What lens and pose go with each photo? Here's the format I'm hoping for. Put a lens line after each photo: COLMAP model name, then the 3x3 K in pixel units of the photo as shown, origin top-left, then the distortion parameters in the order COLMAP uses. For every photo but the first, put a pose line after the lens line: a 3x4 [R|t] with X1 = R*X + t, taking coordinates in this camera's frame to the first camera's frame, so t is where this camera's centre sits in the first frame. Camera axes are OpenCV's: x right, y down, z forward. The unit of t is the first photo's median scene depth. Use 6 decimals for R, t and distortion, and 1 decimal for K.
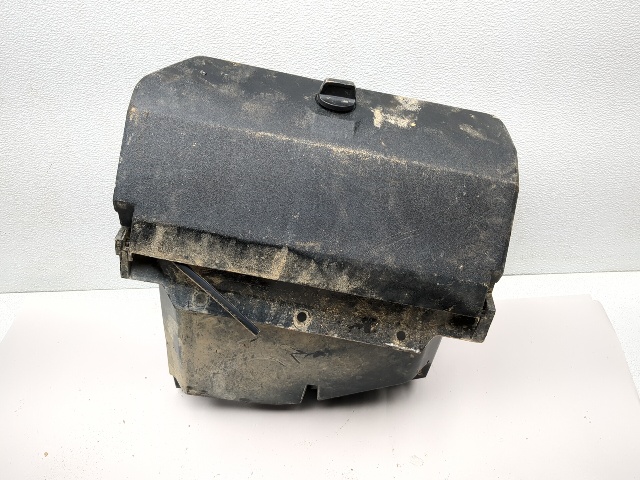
lens RADIAL K [[596.1, 0, 320.0], [0, 596.1, 240.0], [0, 0, 1]] dist [0.009400, 0.002335]
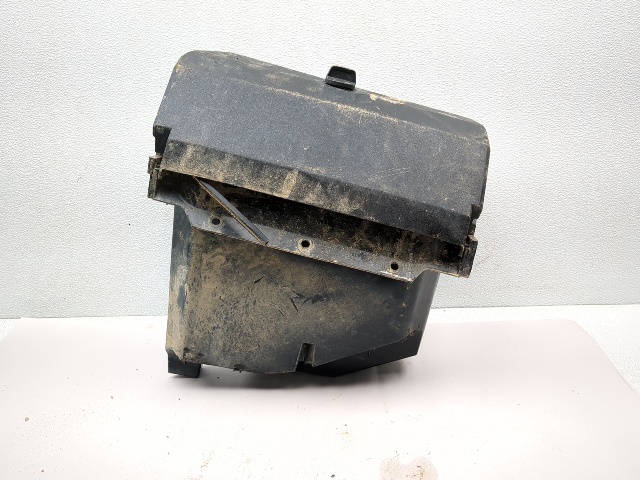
lens RADIAL K [[596.1, 0, 320.0], [0, 596.1, 240.0], [0, 0, 1]] dist [0.009400, 0.002335]
pose [[0.998400, 0.045879, 0.033048, -0.042042], [-0.030284, 0.927471, -0.372666, 0.555492], [-0.047749, 0.371069, 0.927377, -0.032274]]
